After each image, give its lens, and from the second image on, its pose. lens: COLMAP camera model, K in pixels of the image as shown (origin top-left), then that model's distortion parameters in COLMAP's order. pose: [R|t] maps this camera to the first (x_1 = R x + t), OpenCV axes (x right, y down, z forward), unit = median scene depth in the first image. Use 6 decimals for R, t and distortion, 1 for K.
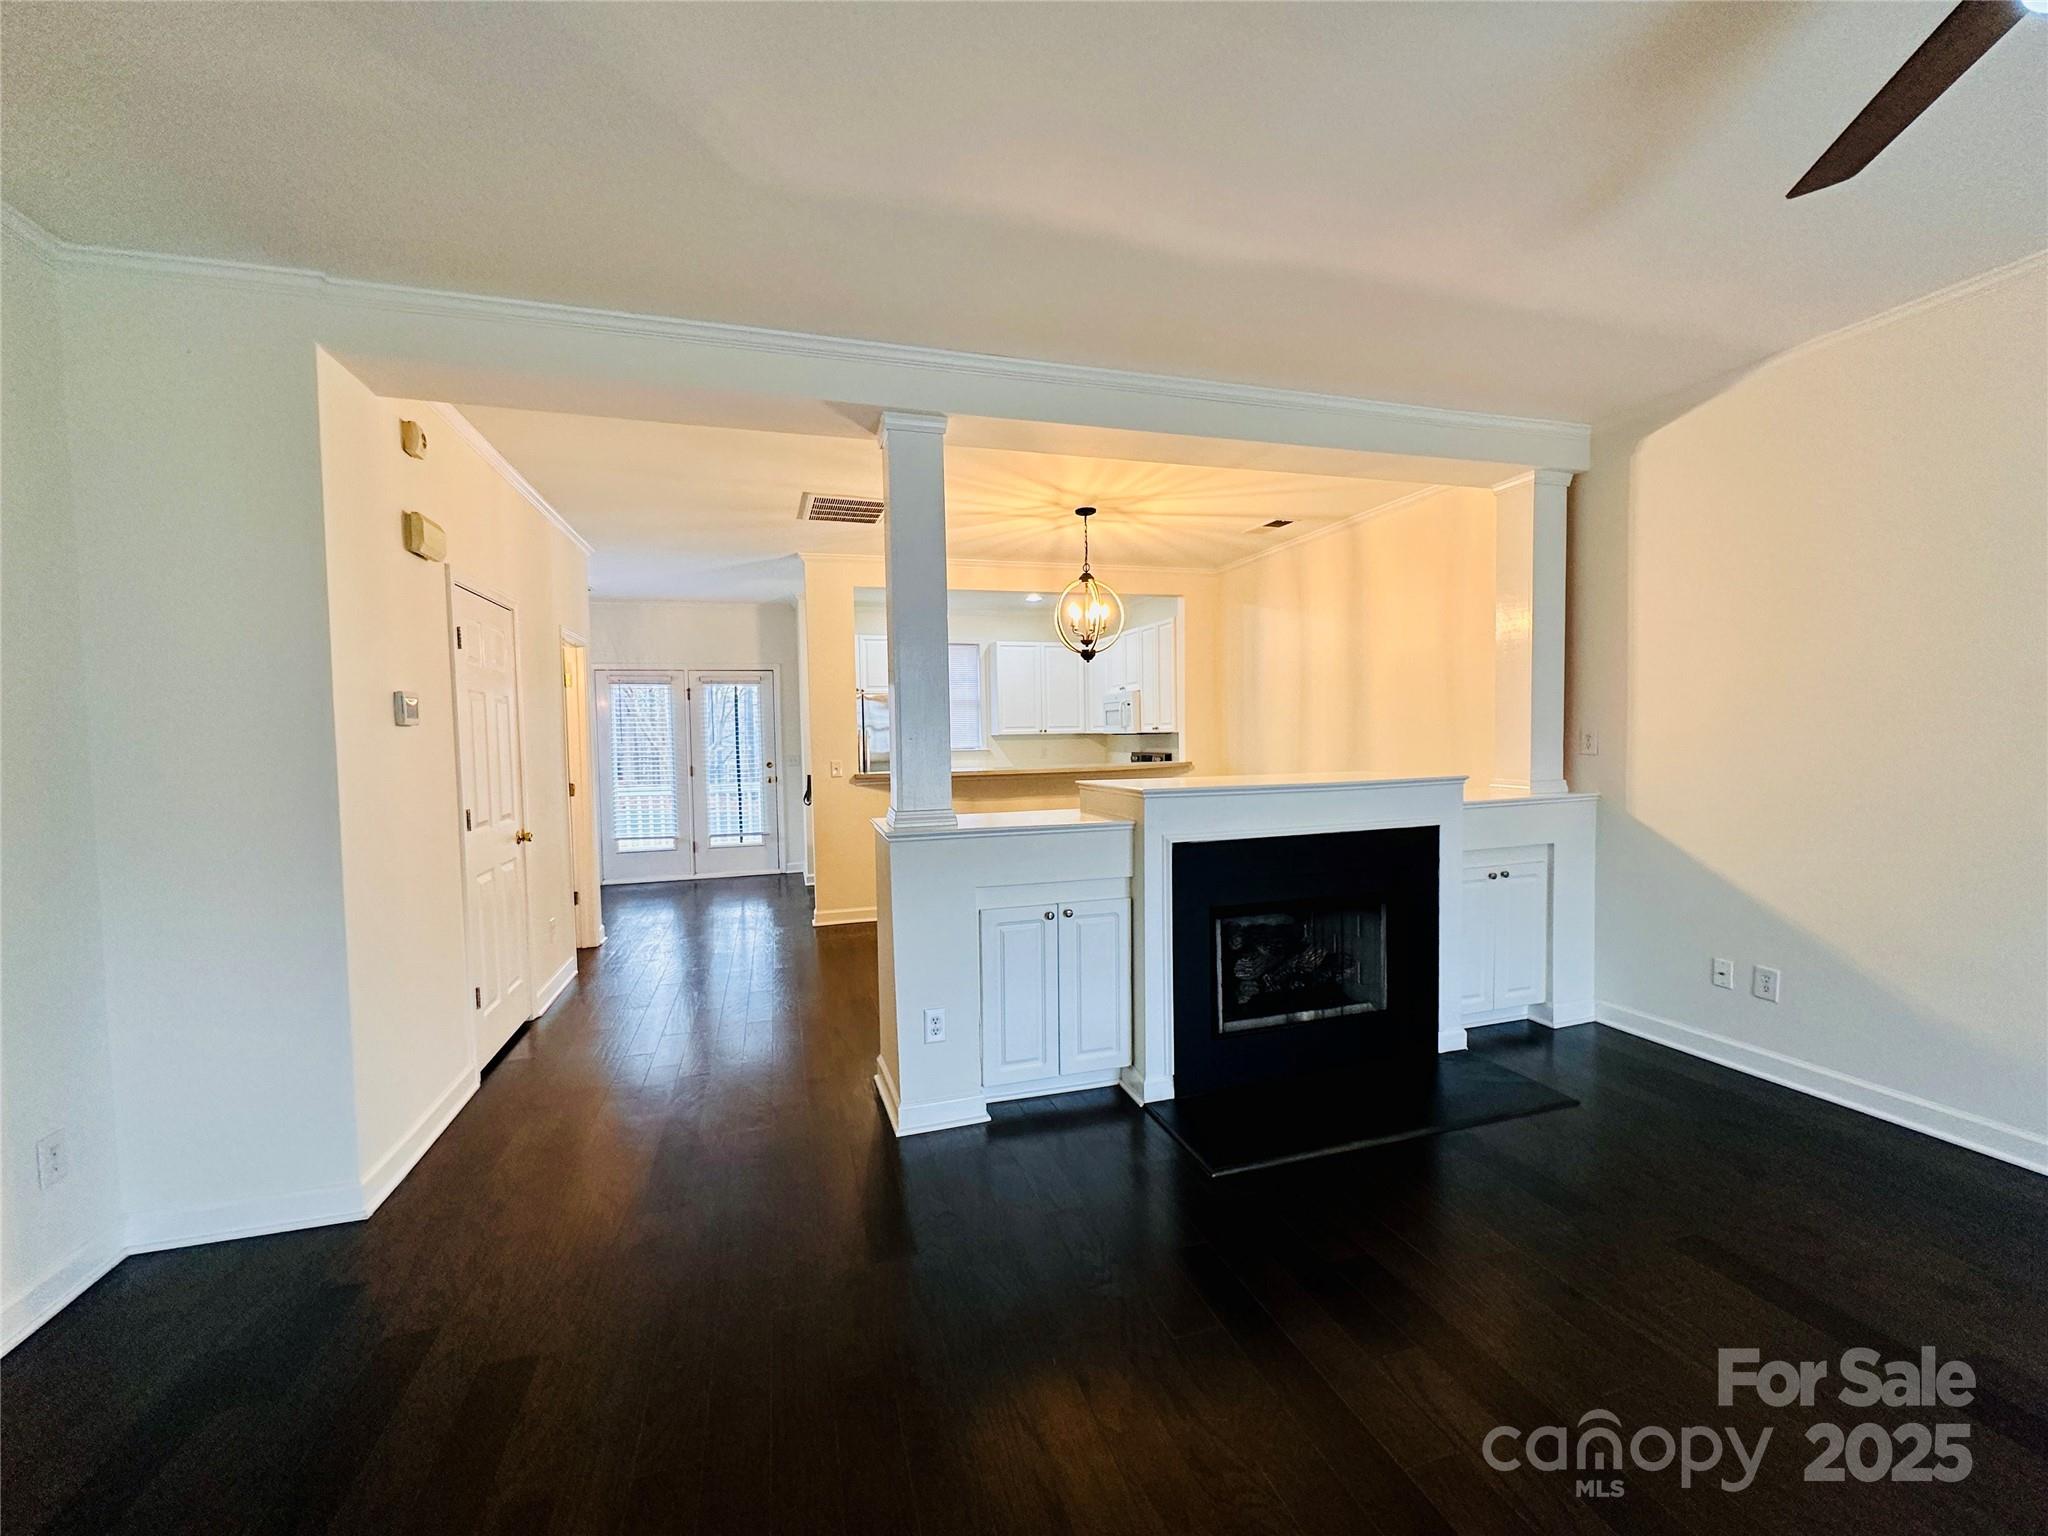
lens RADIAL K [[816.0, 0, 1024.0], [0, 816.0, 768.0], [0, 0, 1]] dist [-0.002410, 0.000118]
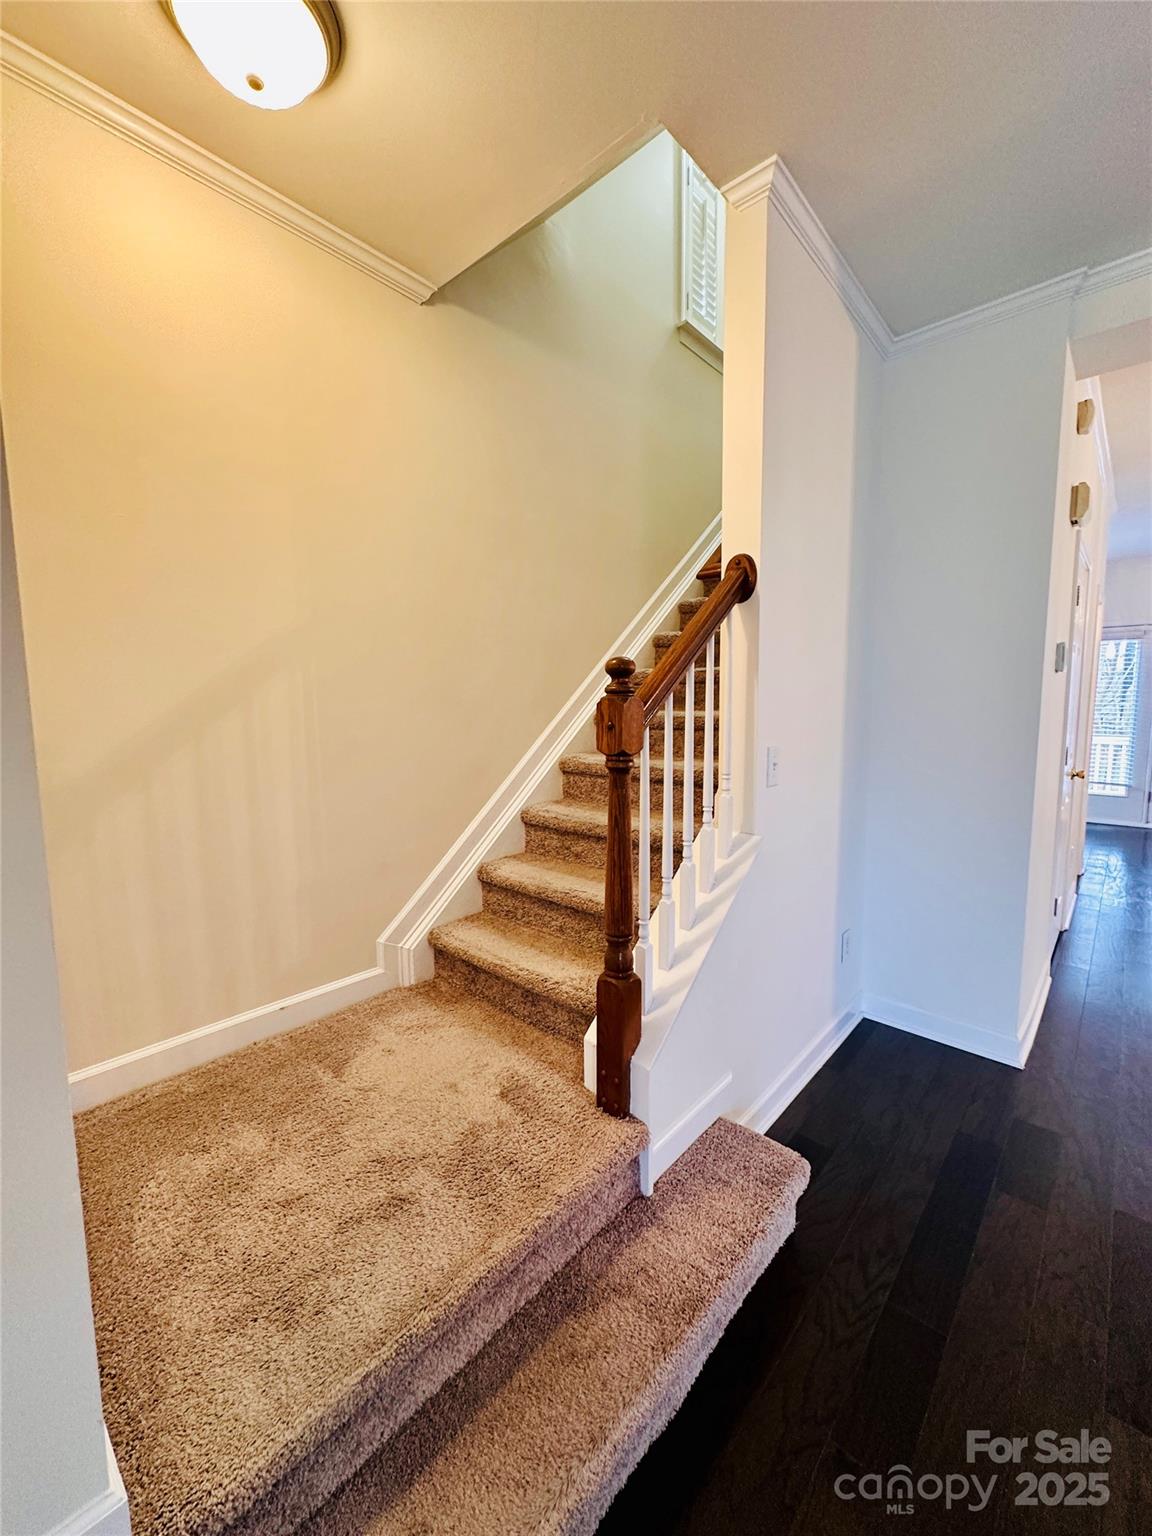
lens RADIAL K [[612.0, 0, 576.0], [0, 612.0, 768.0], [0, 0, 1]] dist [-0.002410, 0.000118]
pose [[0.508642, 0.108440, -0.854122, -0.194462], [-0.036558, 0.993862, 0.104411, 0.009792], [0.860202, -0.021883, 0.509484, -0.027115]]
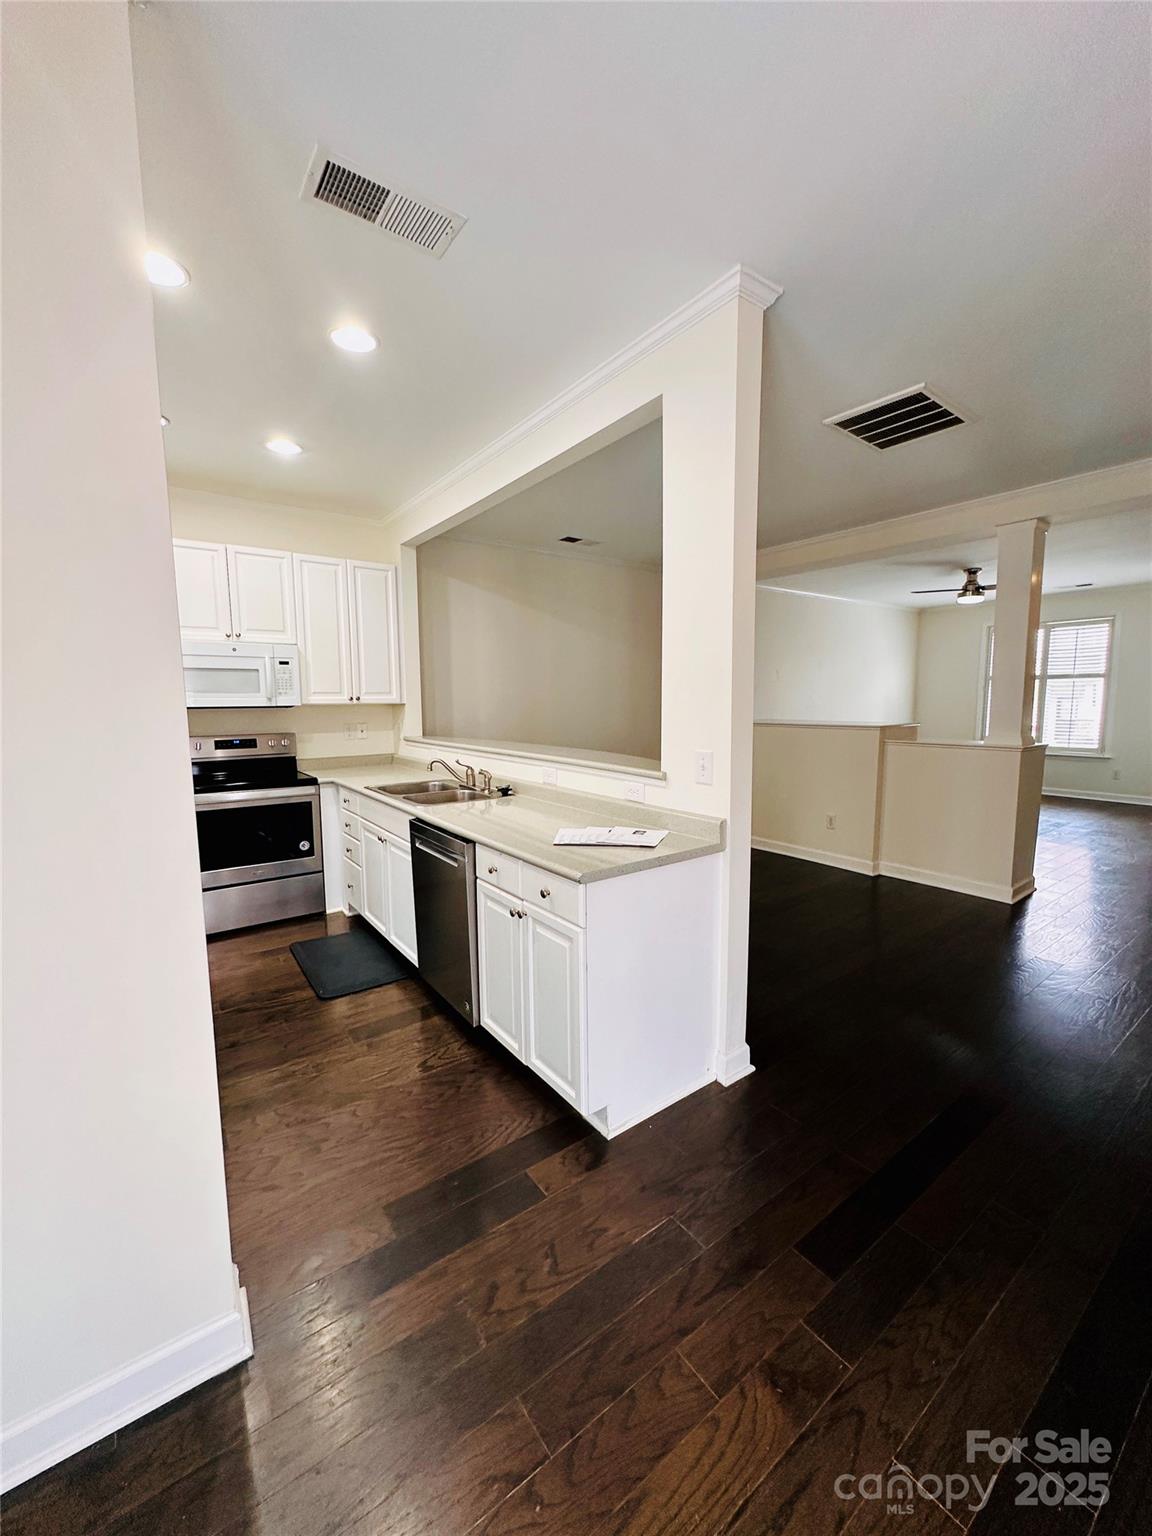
lens RADIAL K [[612.0, 0, 576.0], [0, 612.0, 768.0], [0, 0, 1]] dist [-0.002410, 0.000118]
pose [[-0.331133, -0.084423, 0.939800, -0.689181], [0.054755, 0.992592, 0.108458, -0.051568], [-0.941994, 0.087373, -0.324057, 1.473269]]
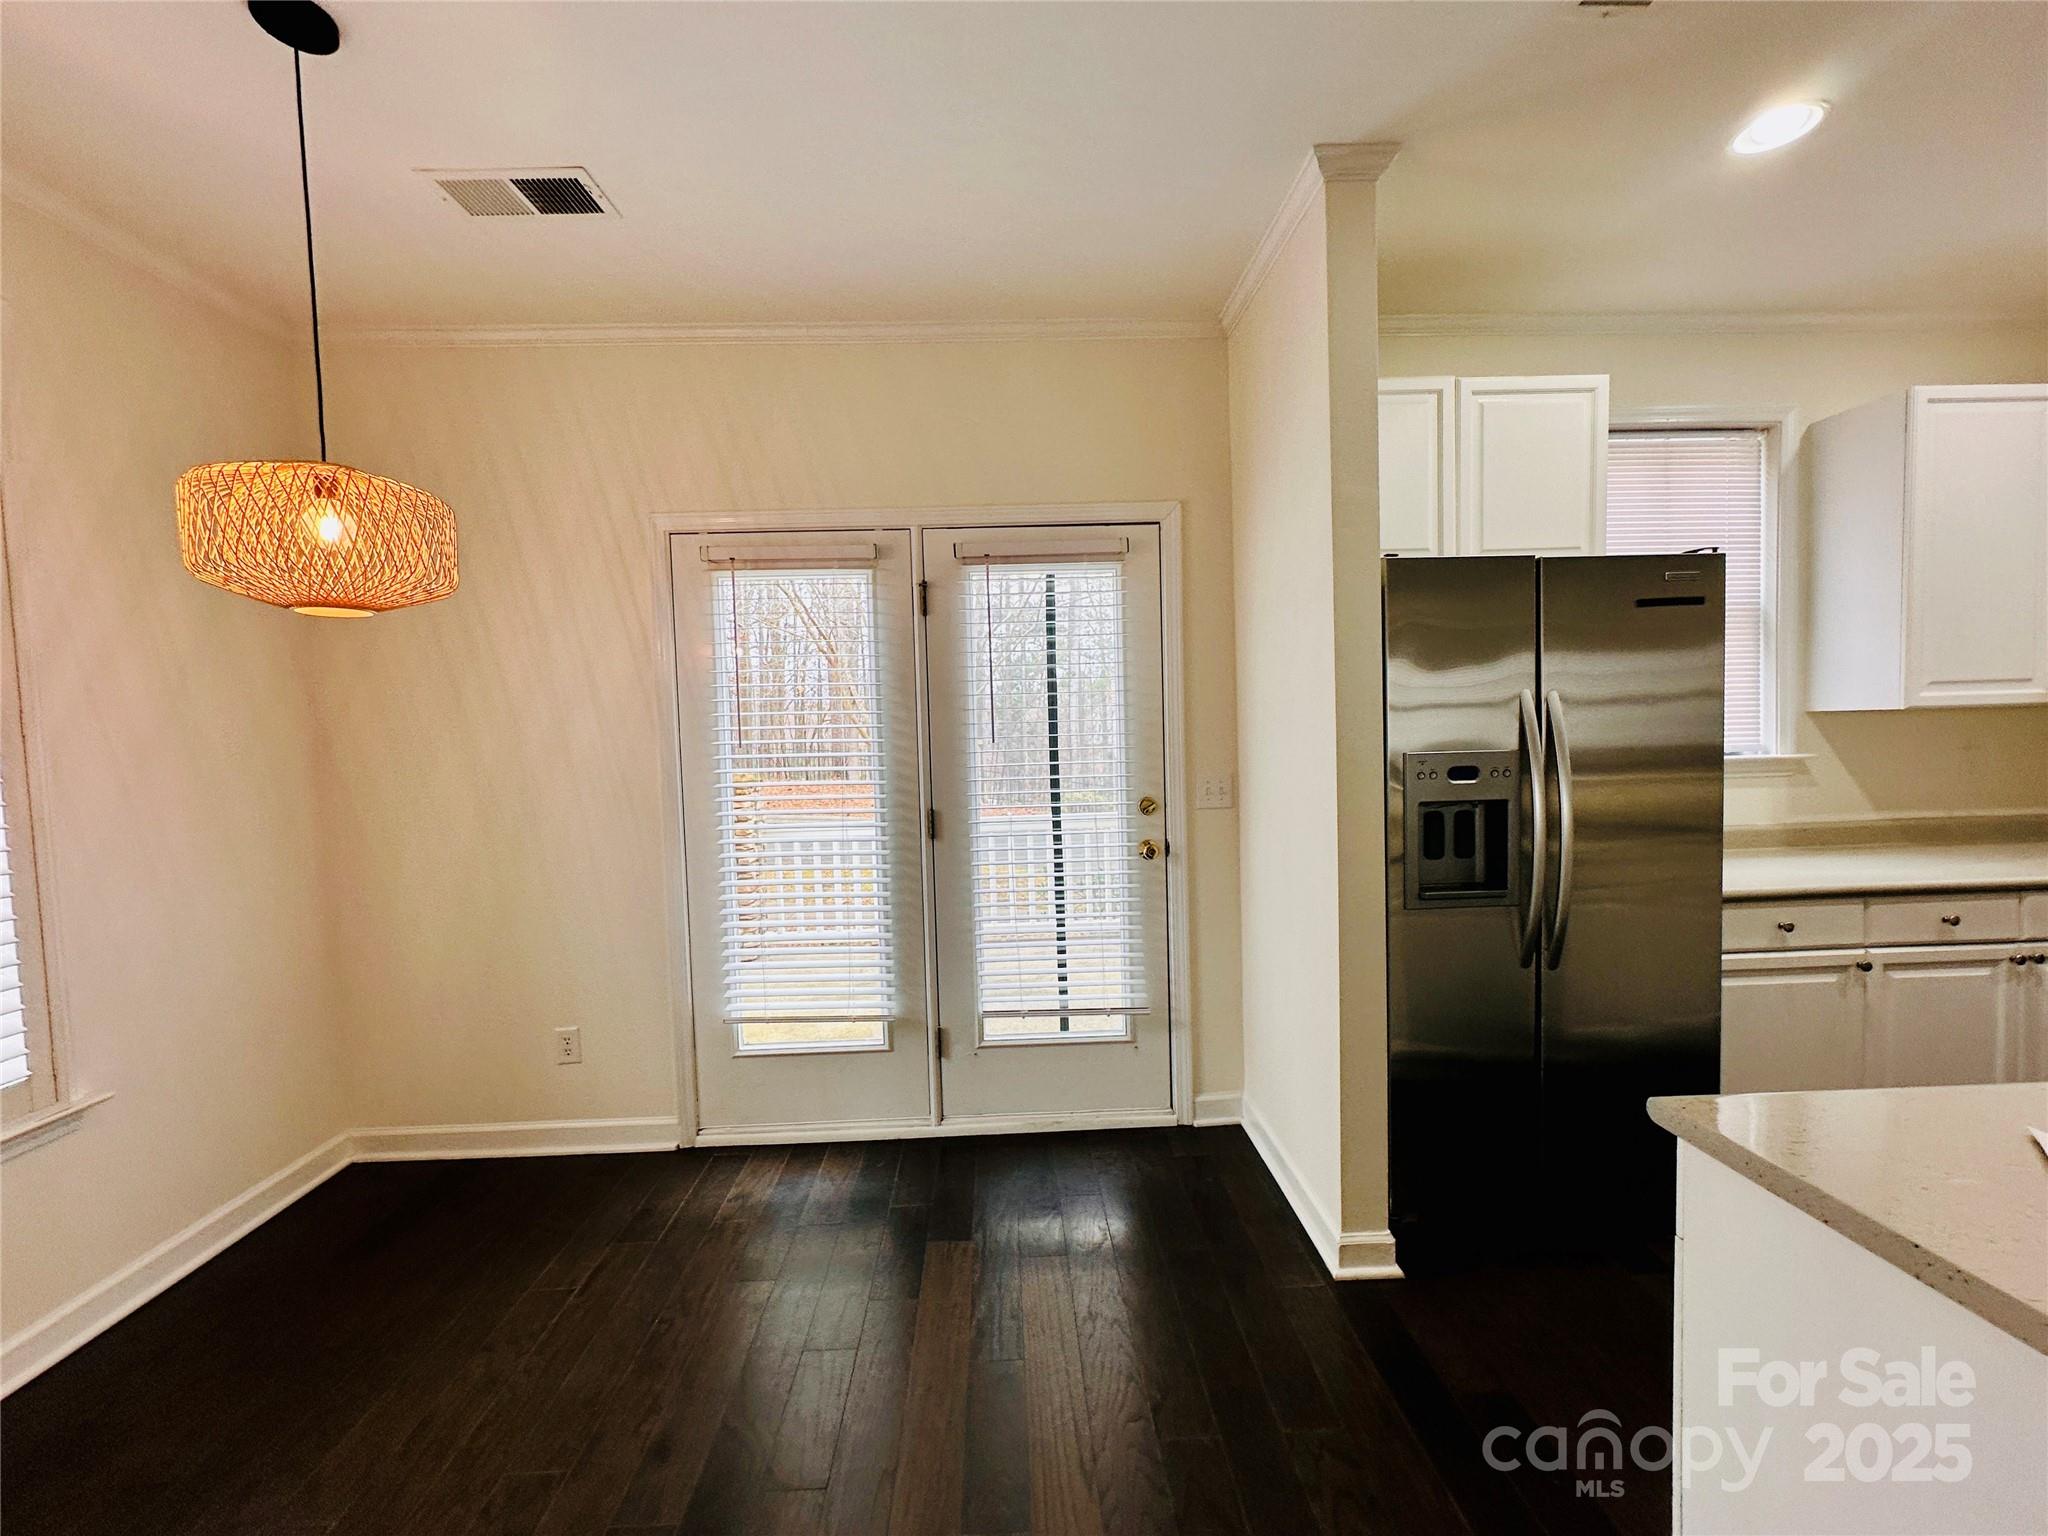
lens RADIAL K [[819.4, 0, 1024.0], [0, 819.4, 768.0], [0, 0, 1]] dist [-0.000815, 0.000386]
pose [[0.966579, 0.002942, -0.256353, -0.461179], [-0.000197, 0.999942, 0.010733, -0.038605], [0.256370, -0.010323, 0.966524, 1.105935]]
